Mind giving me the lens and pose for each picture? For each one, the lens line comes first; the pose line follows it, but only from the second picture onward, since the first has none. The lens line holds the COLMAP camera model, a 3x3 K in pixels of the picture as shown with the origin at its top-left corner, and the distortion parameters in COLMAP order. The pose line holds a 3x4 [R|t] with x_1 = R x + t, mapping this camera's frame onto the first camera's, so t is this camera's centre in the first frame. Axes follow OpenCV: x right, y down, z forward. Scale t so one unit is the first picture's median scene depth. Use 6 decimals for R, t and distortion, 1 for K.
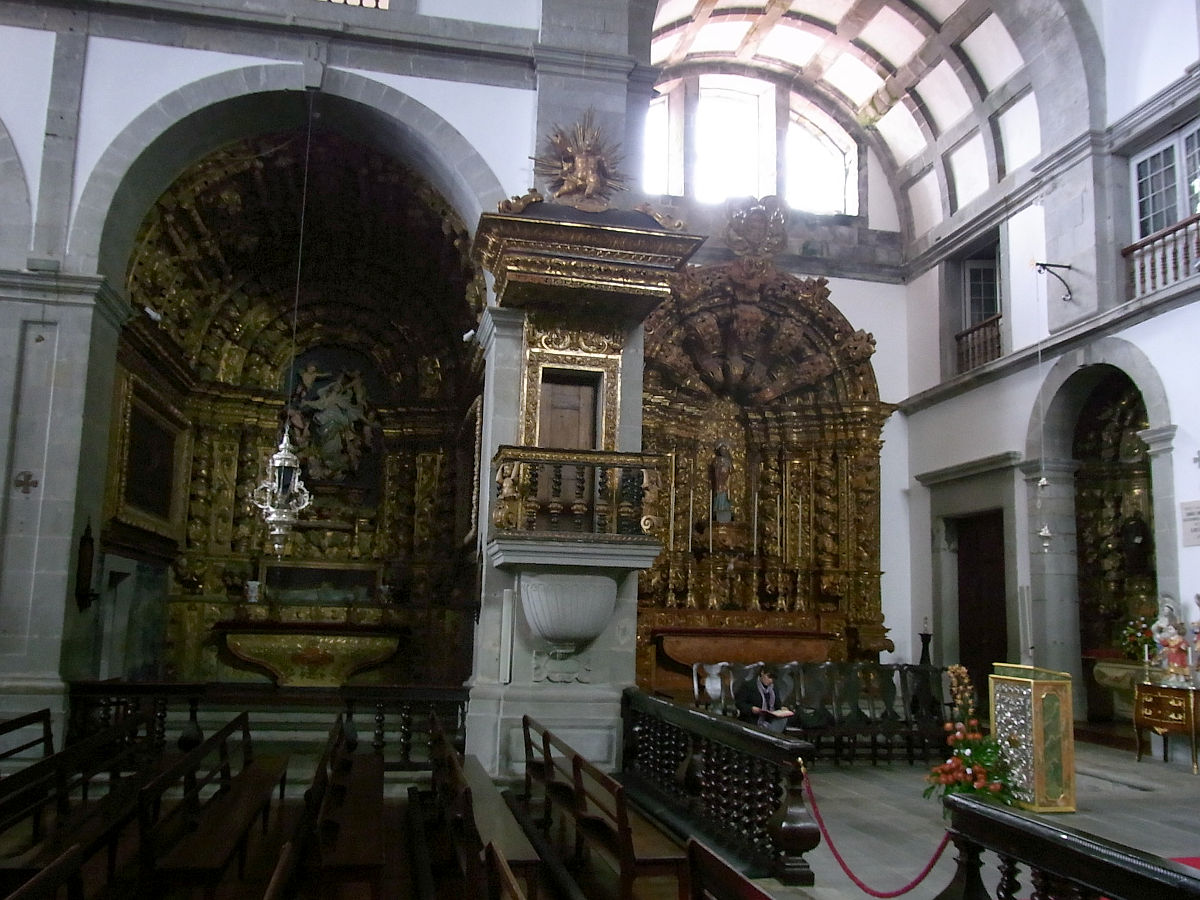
lens RADIAL K [[1006.8, 0, 600.0], [0, 1006.8, 450.0], [0, 0, 1]] dist [-0.065754, 0.047792]
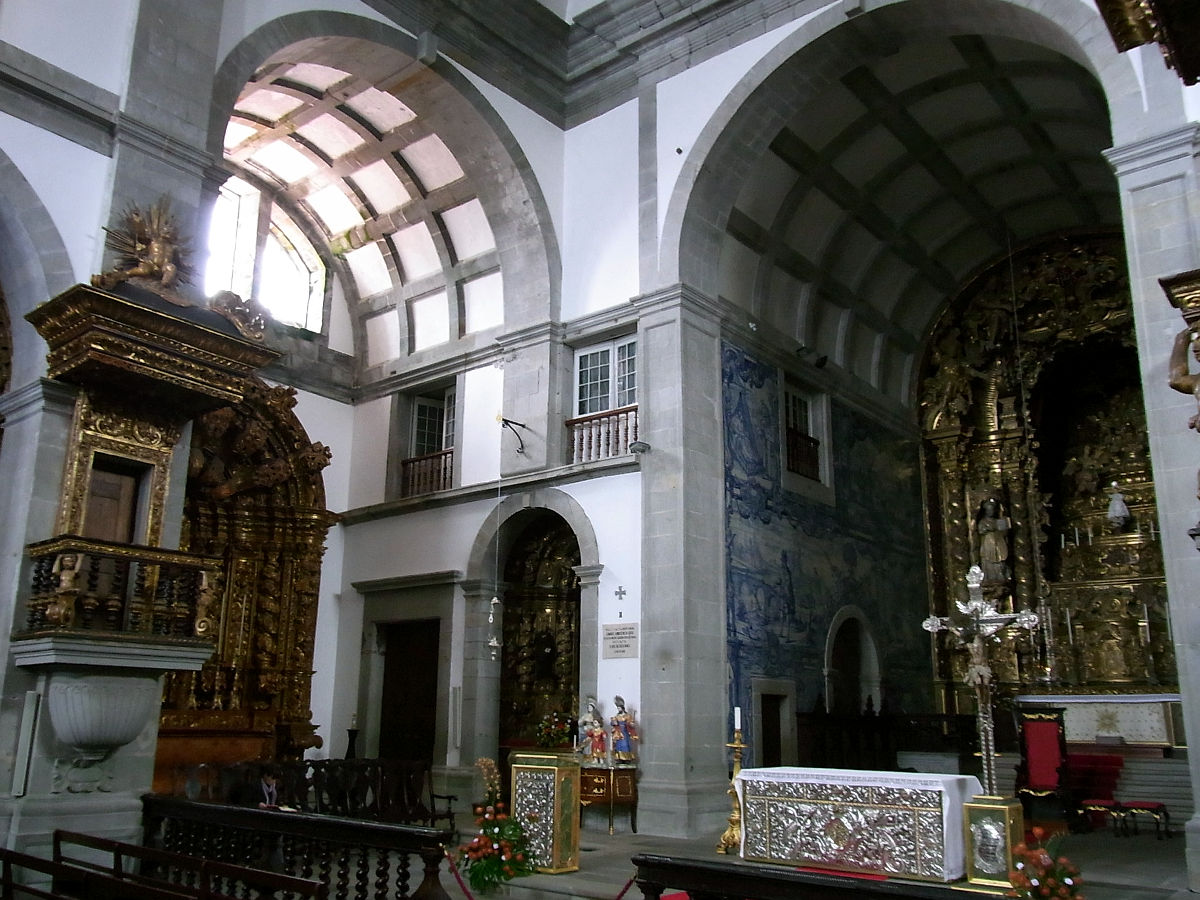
lens RADIAL K [[1034.4, 0, 574.0], [0, 1034.4, 456.1], [0, 0, 1]] dist [-0.058170, 0.007565]
pose [[0.753876, 0.138692, 0.642212, -0.292281], [-0.090801, 0.990079, -0.107229, -0.014832], [-0.650713, 0.022524, 0.758990, -0.012892]]
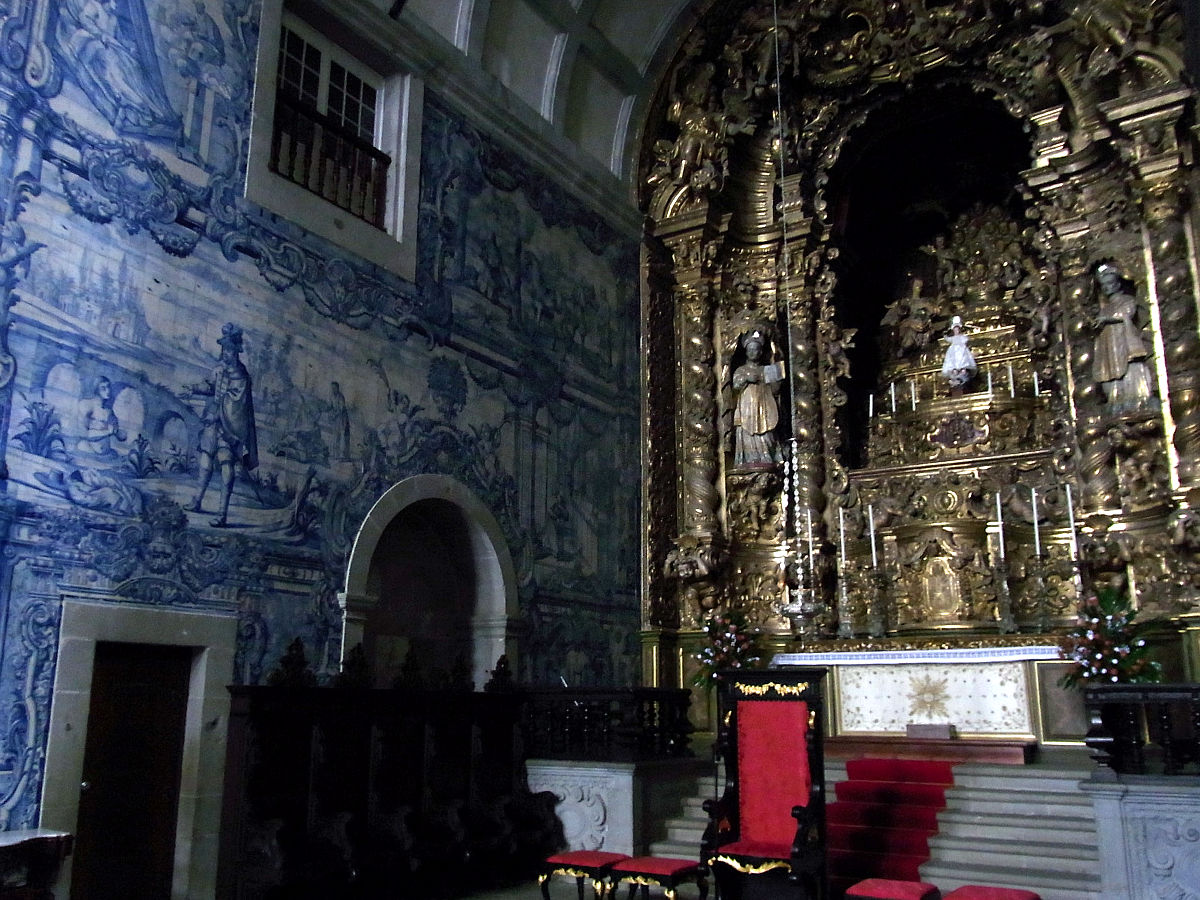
lens RADIAL K [[1006.8, 0, 600.0], [0, 1006.8, 450.0], [0, 0, 1]] dist [-0.065754, 0.047792]
pose [[0.660613, 0.150542, 0.735478, 0.481376], [-0.097876, 0.988597, -0.114439, 0.053323], [-0.744319, 0.003614, 0.667814, 0.265997]]
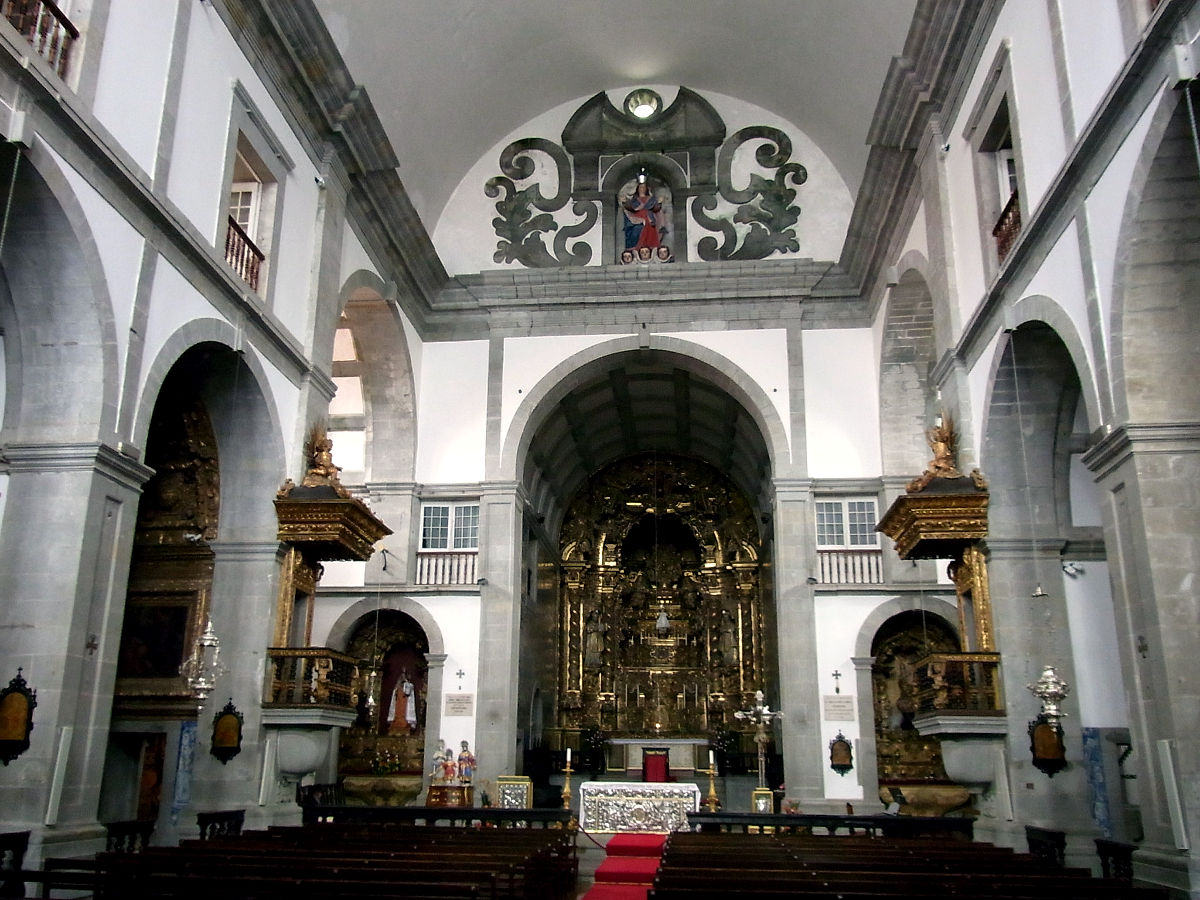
lens RADIAL K [[1084.5, 0, 600.0], [0, 1084.5, 450.0], [0, 0, 1]] dist [-0.149836, 0.003657]
pose [[0.235172, 0.238655, 0.942198, -1.270884], [-0.152355, 0.966454, -0.206772, -0.018754], [-0.959938, -0.094922, 0.263644, 0.140347]]
